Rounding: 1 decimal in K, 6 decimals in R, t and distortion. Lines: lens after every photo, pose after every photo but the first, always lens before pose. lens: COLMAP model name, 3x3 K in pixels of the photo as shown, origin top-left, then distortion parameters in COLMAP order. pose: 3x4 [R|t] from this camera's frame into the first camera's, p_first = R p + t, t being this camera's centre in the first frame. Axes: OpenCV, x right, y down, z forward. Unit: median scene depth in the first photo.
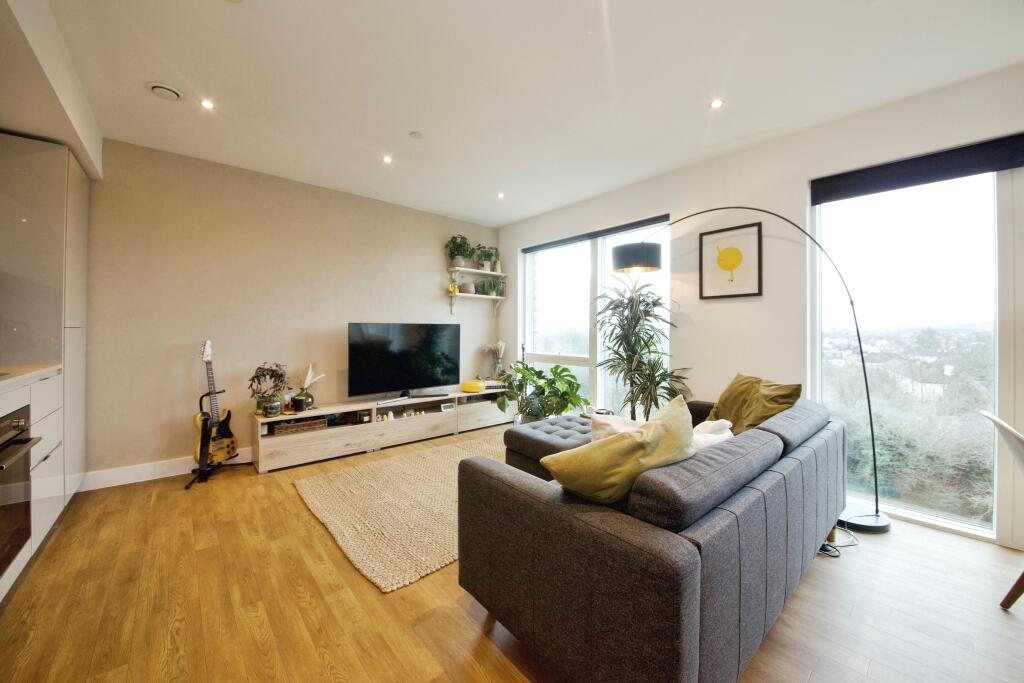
lens RADIAL K [[378.2, 0, 519.5], [0, 378.2, 339.1], [0, 0, 1]] dist [0.015217, -0.013535]
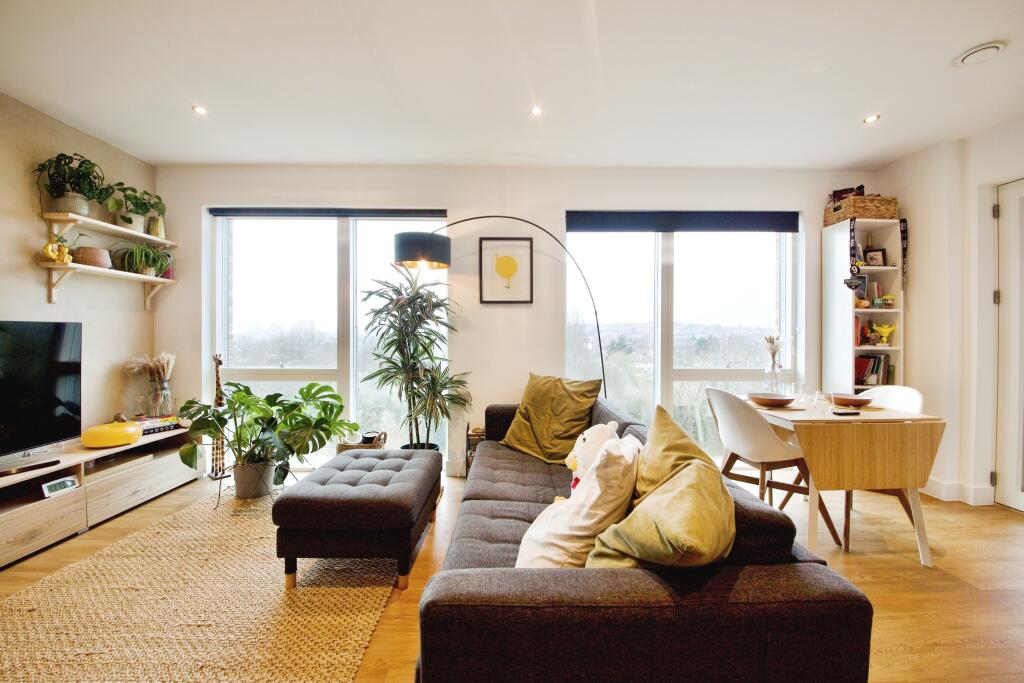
lens RADIAL K [[378.2, 0, 519.5], [0, 378.2, 339.1], [0, 0, 1]] dist [0.015217, -0.013535]
pose [[0.653040, -0.013095, 0.757210, -0.163638], [0.016922, 0.999853, 0.002697, -0.008202], [-0.757134, 0.011052, 0.653166, 0.205534]]
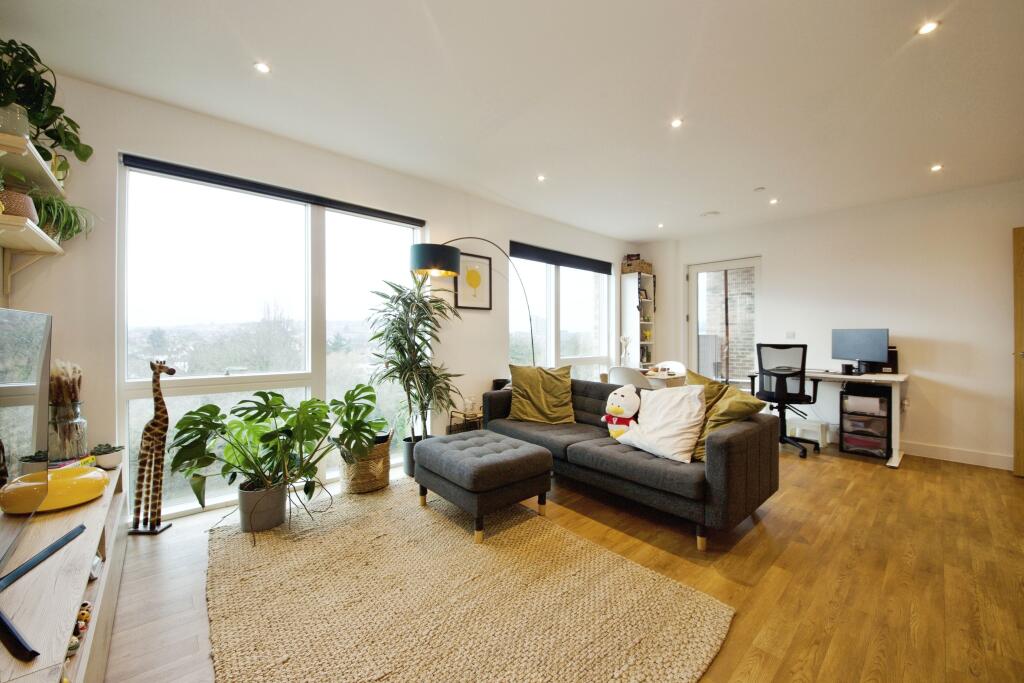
lens RADIAL K [[378.2, 0, 519.5], [0, 378.2, 339.1], [0, 0, 1]] dist [0.015217, -0.013535]
pose [[-0.000272, -0.012348, 0.999924, -0.523904], [0.017003, 0.999779, 0.012350, -0.015765], [-0.999855, 0.017005, -0.000061, 0.615898]]
